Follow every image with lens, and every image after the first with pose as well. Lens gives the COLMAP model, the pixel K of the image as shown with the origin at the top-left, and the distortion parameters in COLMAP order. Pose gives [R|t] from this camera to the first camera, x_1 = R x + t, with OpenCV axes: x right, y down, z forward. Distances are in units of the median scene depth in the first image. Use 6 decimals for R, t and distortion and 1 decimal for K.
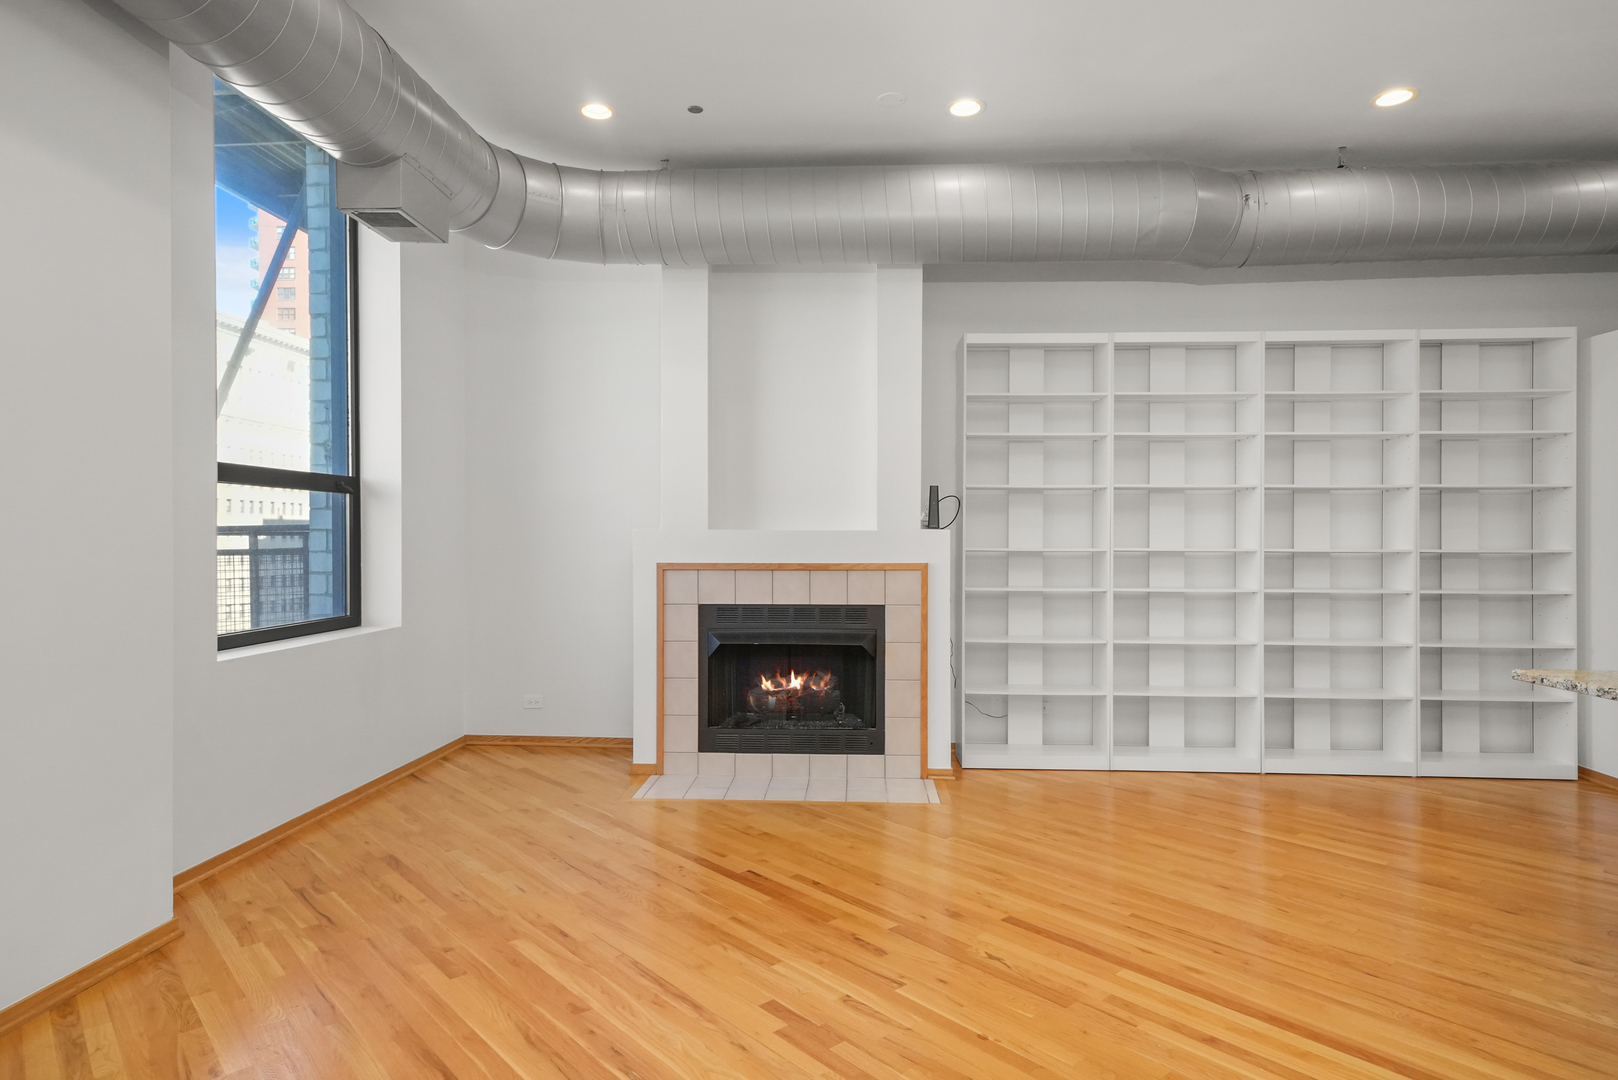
lens RADIAL K [[922.9, 0, 801.1], [0, 922.9, 536.2], [0, 0, 1]] dist [0.020920, -0.000148]
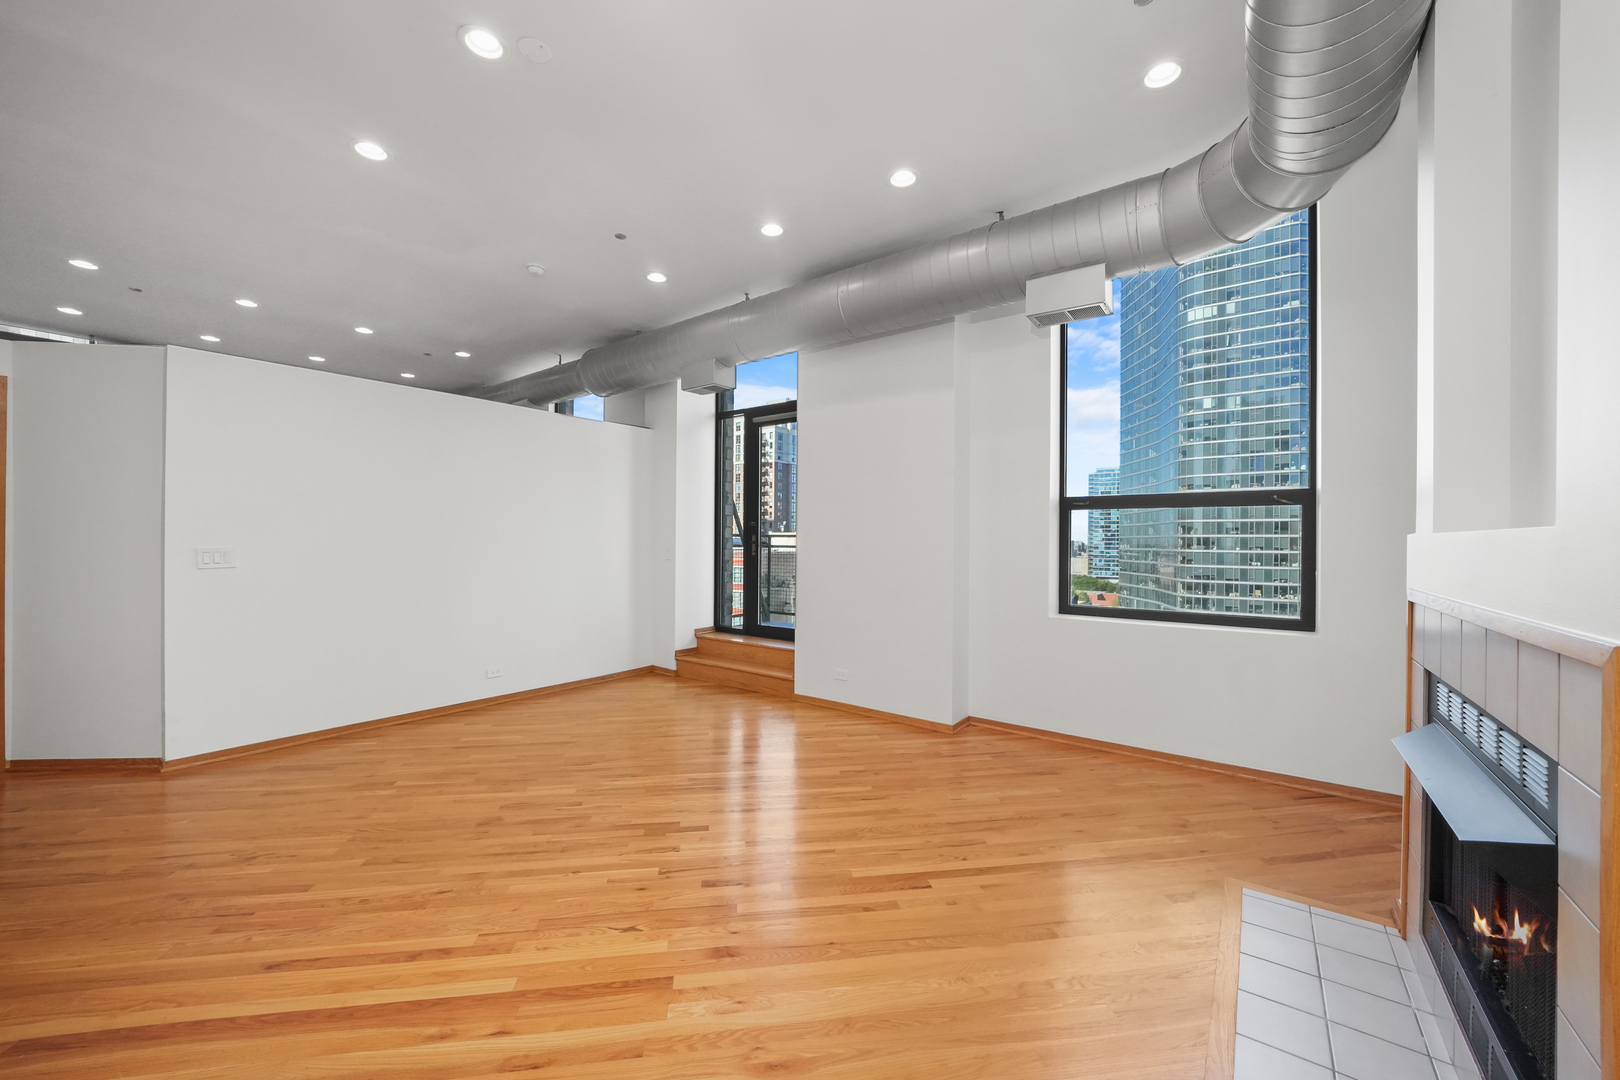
lens RADIAL K [[608.4, 0, 806.8], [0, 608.4, 542.8], [0, 0, 1]] dist [-0.012454, -0.000028]
pose [[-0.539598, -0.002839, -0.841918, 0.394750], [-0.010647, 0.999937, 0.003451, 0.001123], [0.841855, 0.010826, -0.539595, 0.889823]]
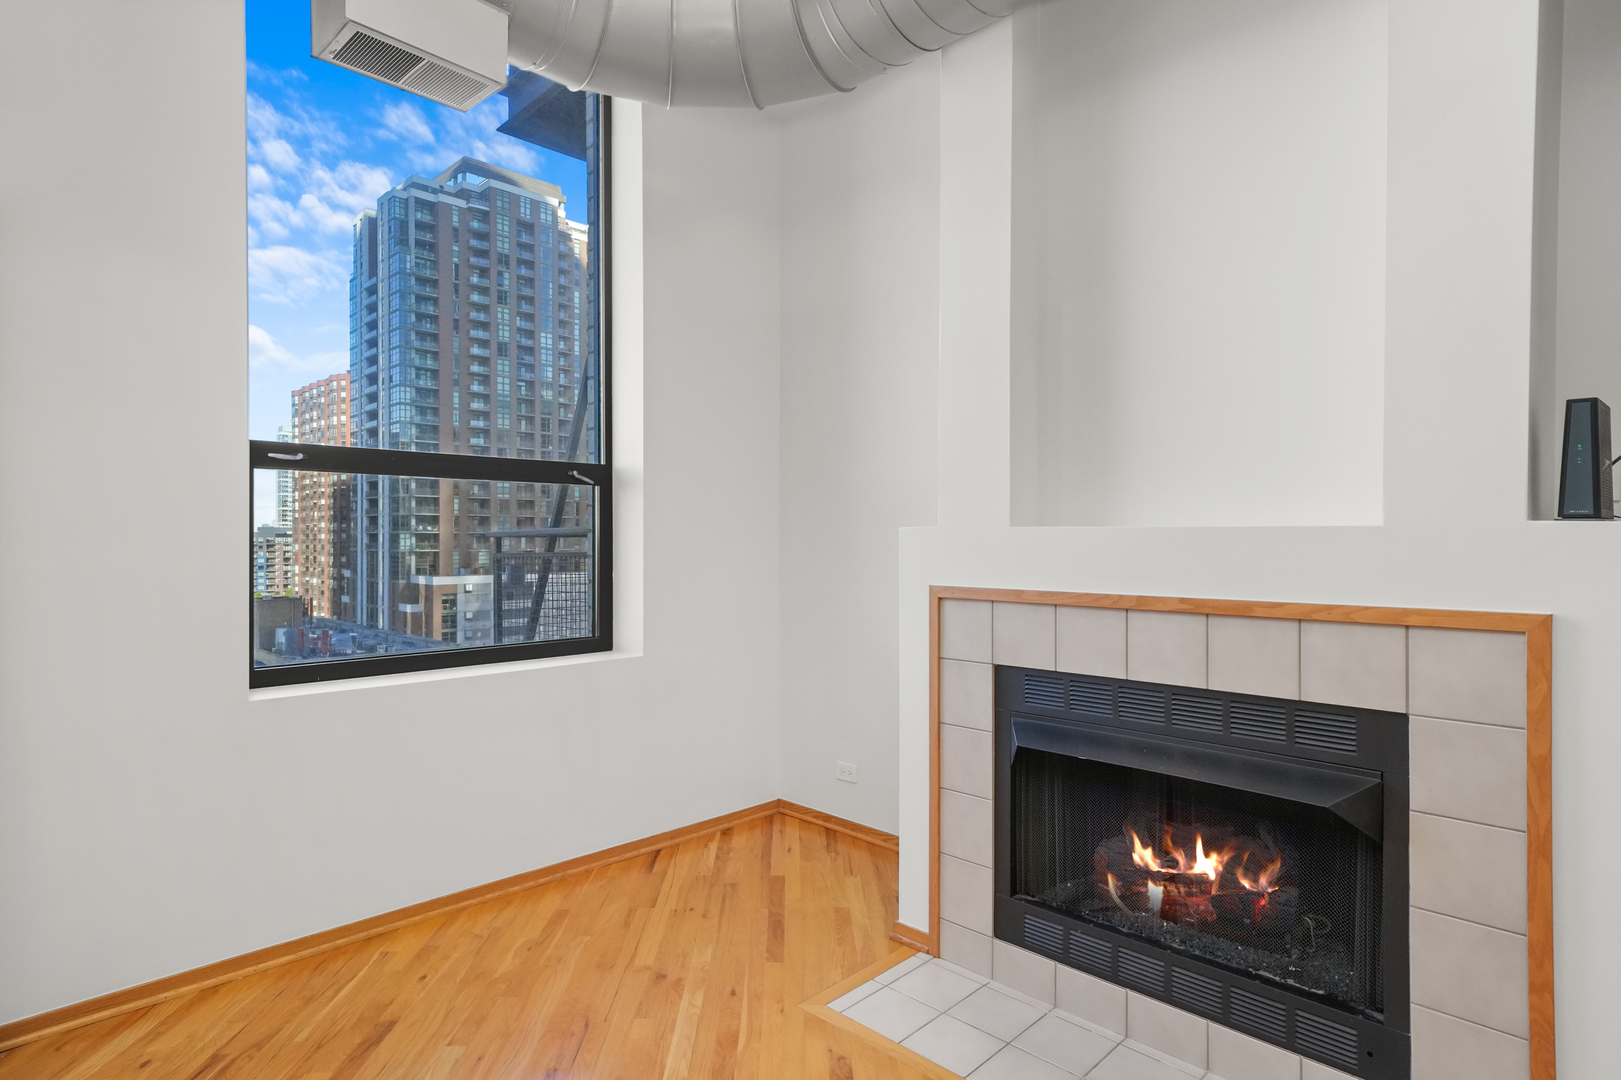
lens RADIAL K [[863.0, 0, 807.8], [0, 863.0, 539.1], [0, 0, 1]] dist [0.028758, 0.001114]
pose [[0.754213, 0.000889, -0.656630, 0.143300], [-0.003053, 0.999993, -0.002153, 0.001182], [0.656623, 0.003629, 0.754210, 0.549324]]
